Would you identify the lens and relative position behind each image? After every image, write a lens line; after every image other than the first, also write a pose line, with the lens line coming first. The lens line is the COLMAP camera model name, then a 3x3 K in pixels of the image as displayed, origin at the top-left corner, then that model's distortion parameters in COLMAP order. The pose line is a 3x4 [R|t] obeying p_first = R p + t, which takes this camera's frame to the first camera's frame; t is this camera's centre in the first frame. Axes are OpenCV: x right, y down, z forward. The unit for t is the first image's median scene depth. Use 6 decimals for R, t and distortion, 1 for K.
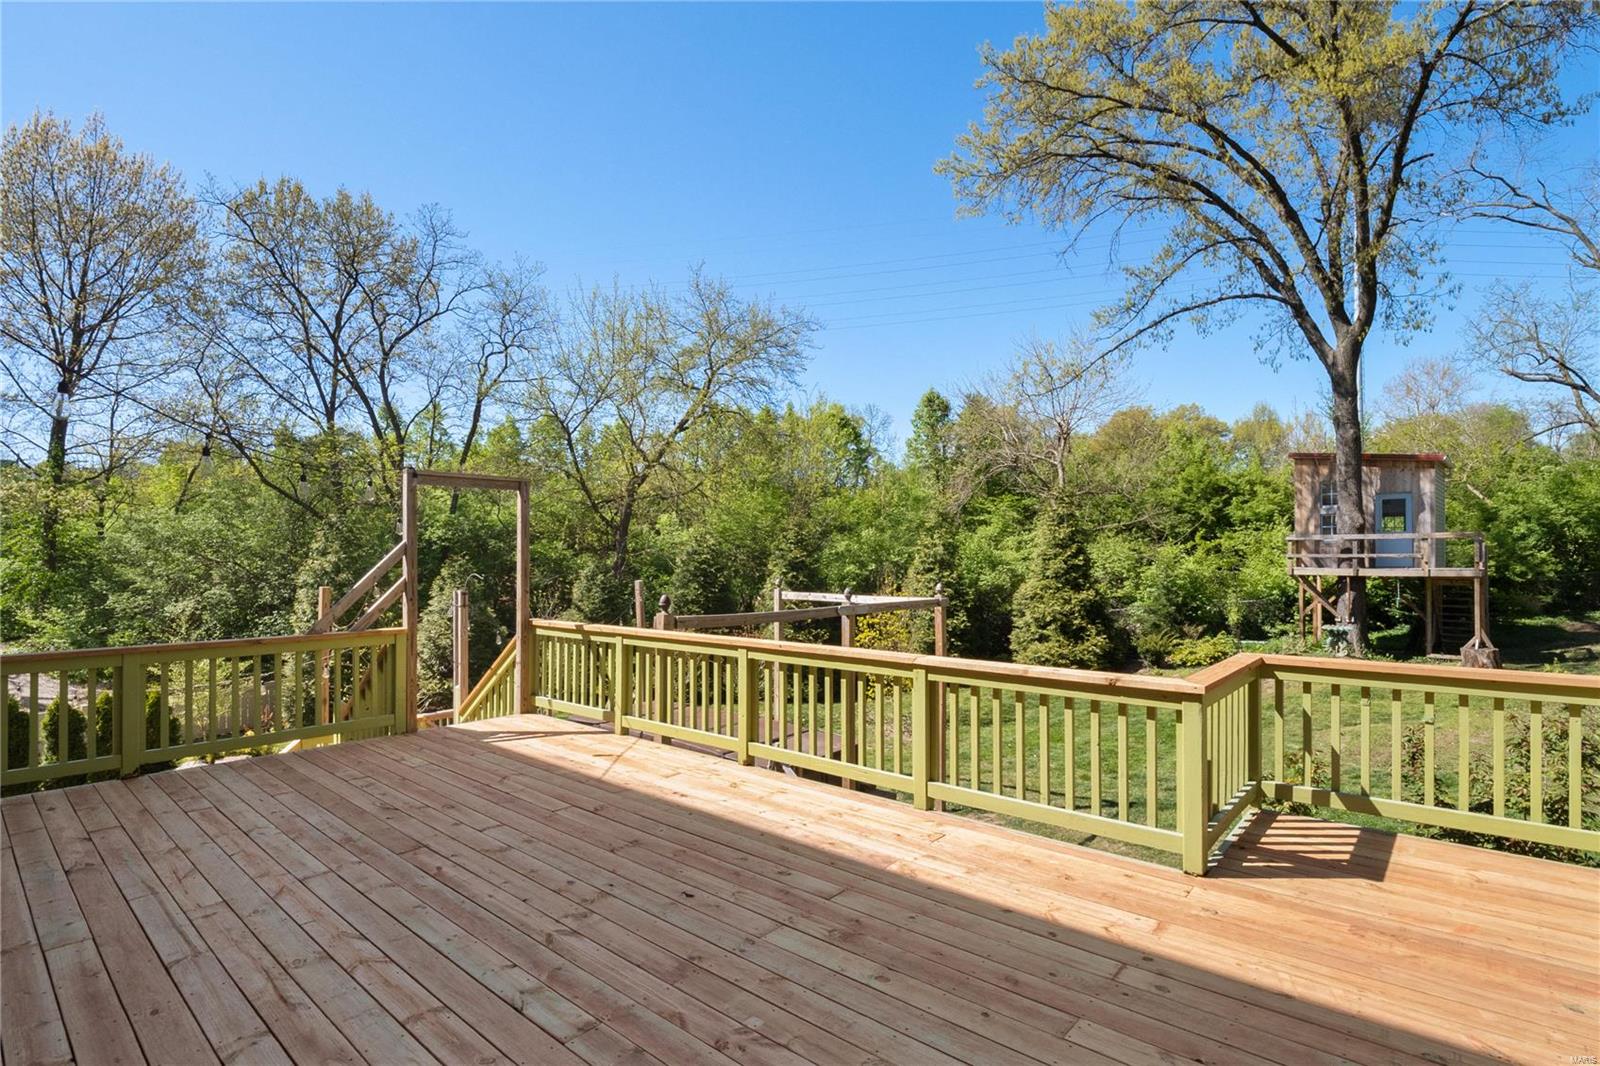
lens RADIAL K [[761.9, 0, 844.2], [0, 761.9, 554.7], [0, 0, 1]] dist [-0.006878, -0.002007]
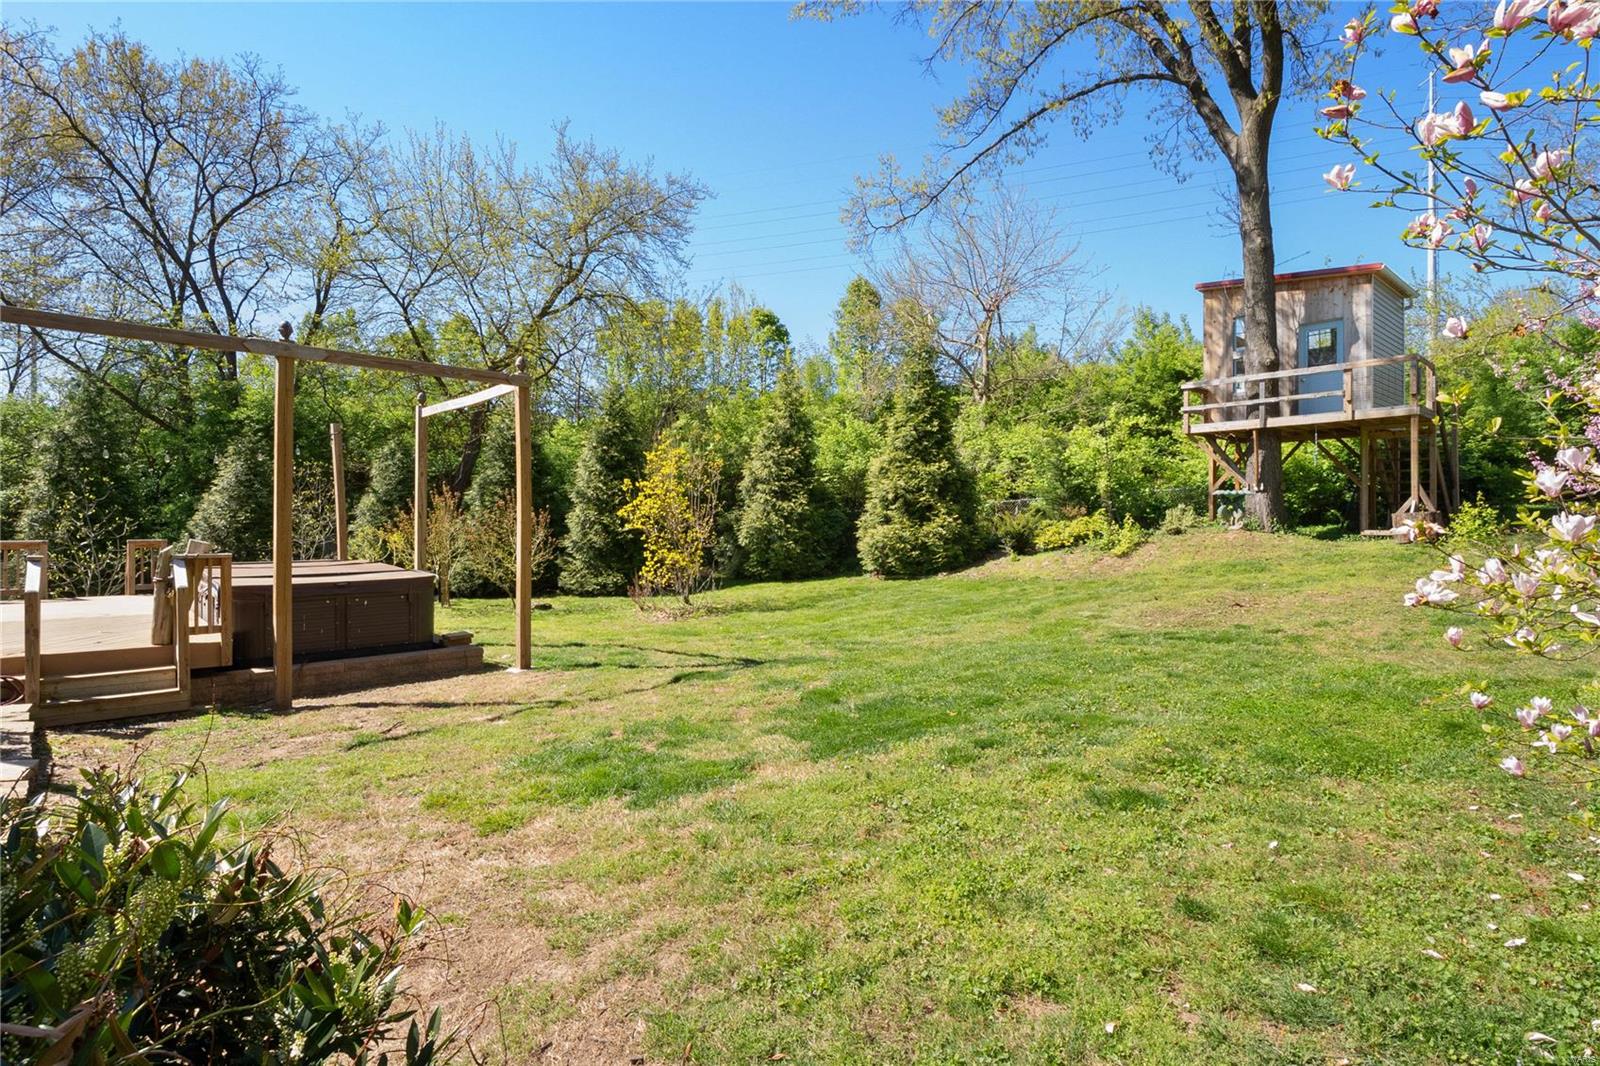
lens RADIAL K [[761.9, 0, 869.9], [0, 761.9, 537.2], [0, 0, 1]] dist [-0.006878, -0.002007]
pose [[0.995725, 0.006613, -0.092134, 0.328921], [-0.006482, 0.999978, 0.001724, 0.130145], [0.092144, -0.001120, 0.995745, 0.188793]]
